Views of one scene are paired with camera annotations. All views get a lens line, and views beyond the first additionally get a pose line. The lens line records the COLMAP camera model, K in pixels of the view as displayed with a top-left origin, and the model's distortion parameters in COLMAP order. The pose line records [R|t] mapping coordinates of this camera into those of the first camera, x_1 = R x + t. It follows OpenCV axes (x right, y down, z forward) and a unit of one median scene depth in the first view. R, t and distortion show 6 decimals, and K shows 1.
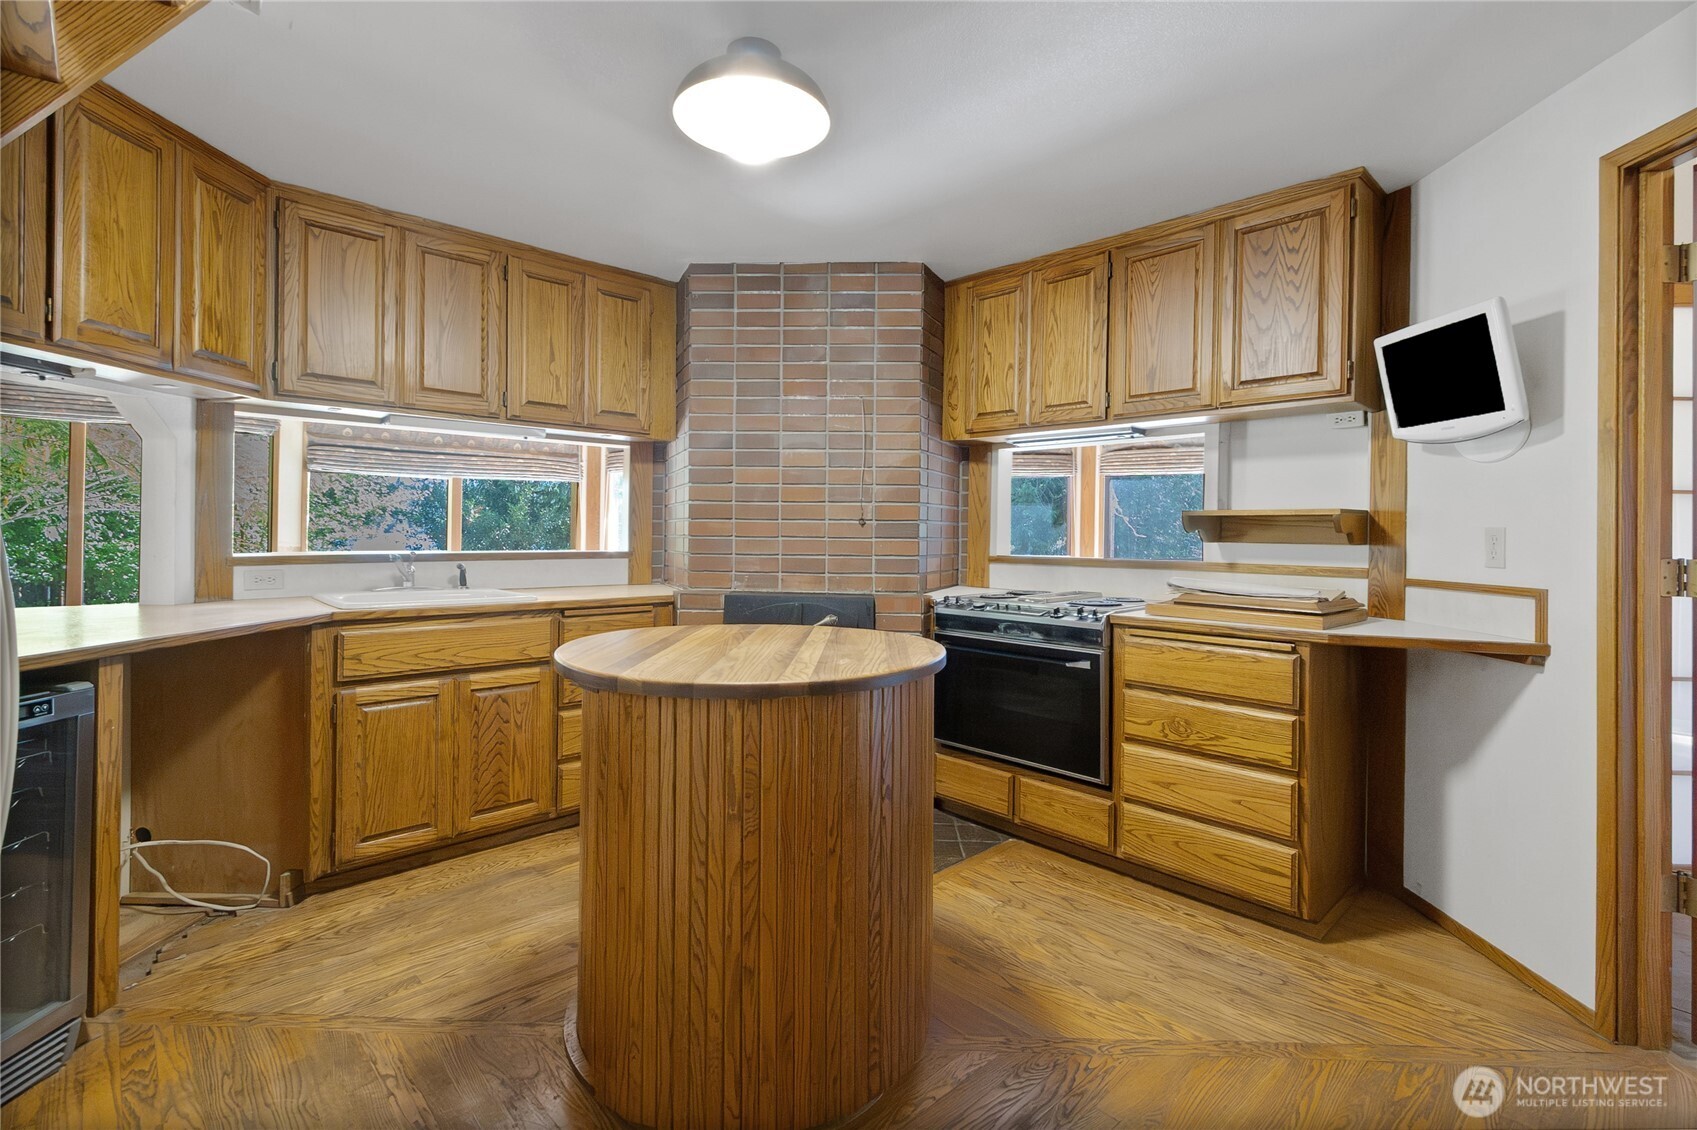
lens RADIAL K [[791.8, 0, 840.2], [0, 791.8, 541.7], [0, 0, 1]] dist [0.000412, -0.000091]
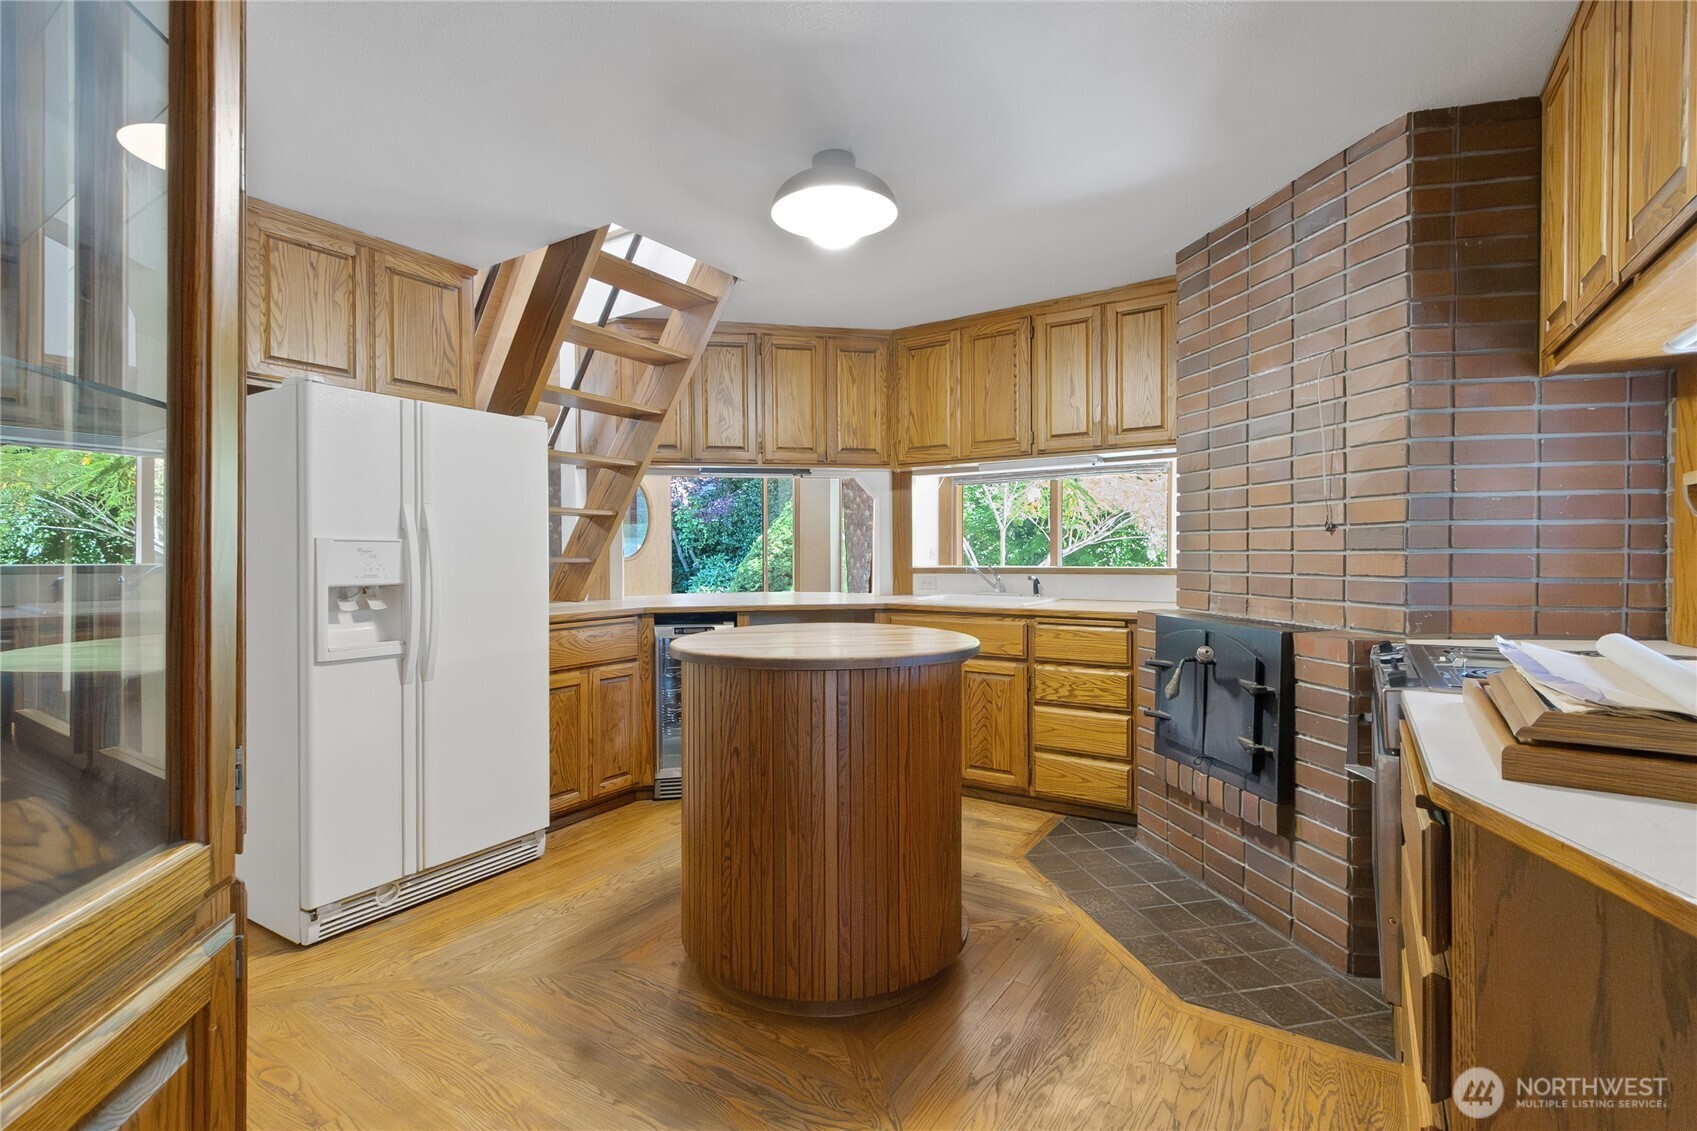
lens RADIAL K [[803.7, 0, 848.5], [0, 803.7, 565.5], [0, 0, 1]] dist [0.000770, 0.000042]
pose [[0.224585, 0.003630, -0.974448, 0.739329], [-0.000752, 0.999993, 0.003552, 0.008238], [0.974454, -0.000065, 0.224587, 0.487182]]
